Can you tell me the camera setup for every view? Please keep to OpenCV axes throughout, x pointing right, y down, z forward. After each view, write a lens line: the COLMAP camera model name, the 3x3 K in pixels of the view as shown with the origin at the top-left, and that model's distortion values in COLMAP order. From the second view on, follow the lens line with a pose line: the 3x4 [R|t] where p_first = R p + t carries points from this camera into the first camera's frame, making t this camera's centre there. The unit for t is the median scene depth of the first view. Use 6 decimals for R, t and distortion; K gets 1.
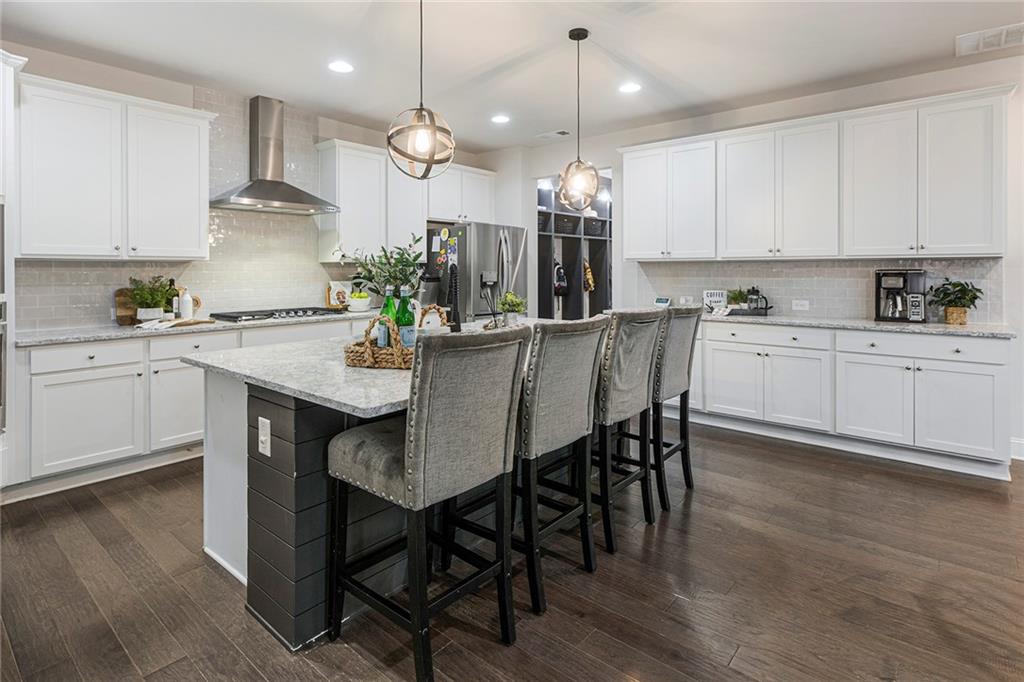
lens RADIAL K [[528.0, 0, 511.3], [0, 528.0, 269.4], [0, 0, 1]] dist [-0.006872, -0.000880]
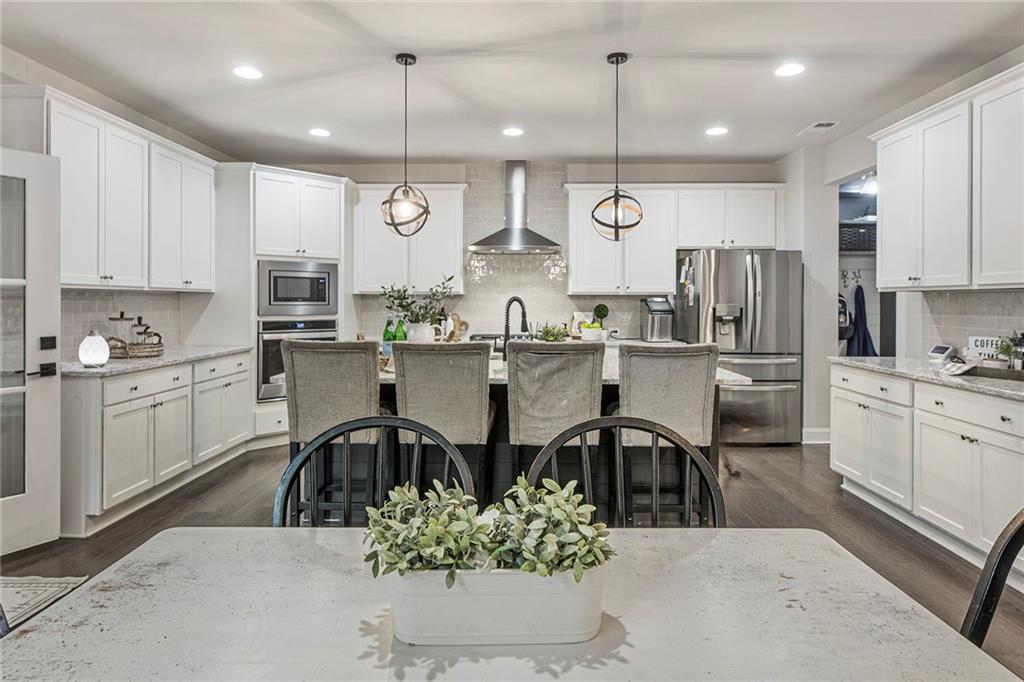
lens RADIAL K [[612.8, 0, 510.1], [0, 612.8, 301.4], [0, 0, 1]] dist [0.007959, 0.000898]
pose [[0.624255, 0.003488, -0.781213, 0.610867], [-0.002499, 0.999994, 0.002468, -0.002493], [0.781217, 0.000412, 0.624260, 0.099335]]
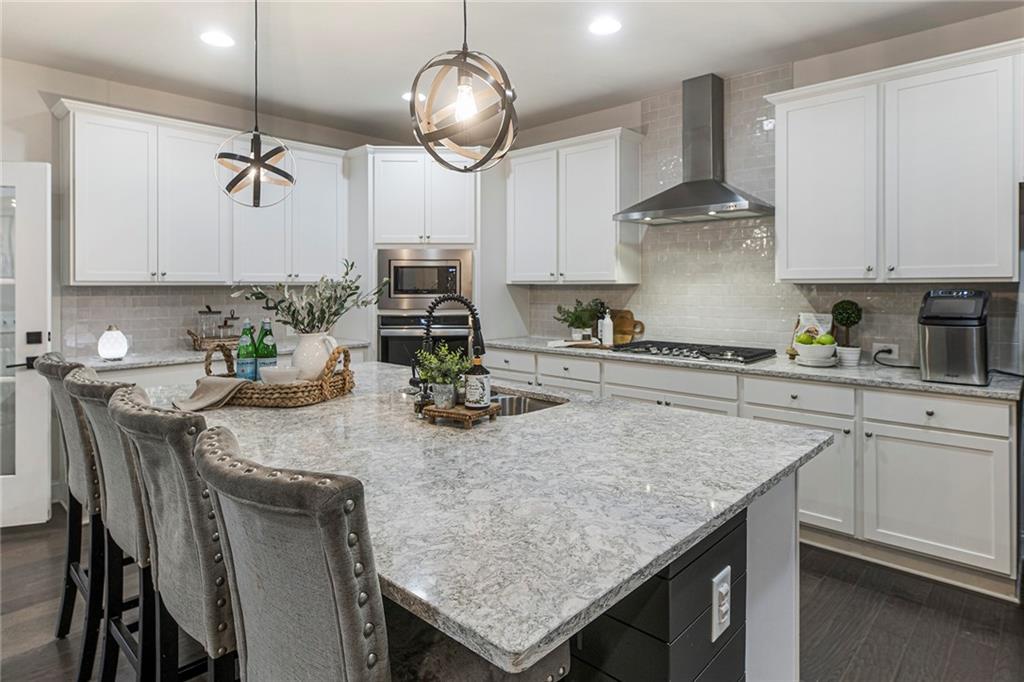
lens RADIAL K [[560.9, 0, 510.3], [0, 560.9, 287.6], [0, 0, 1]] dist [-0.006147, 0.000404]
pose [[-0.062412, 0.006138, -0.998032, 0.379532], [0.004629, 0.999972, 0.005860, -0.014100], [0.998040, -0.004254, -0.062438, 0.732620]]
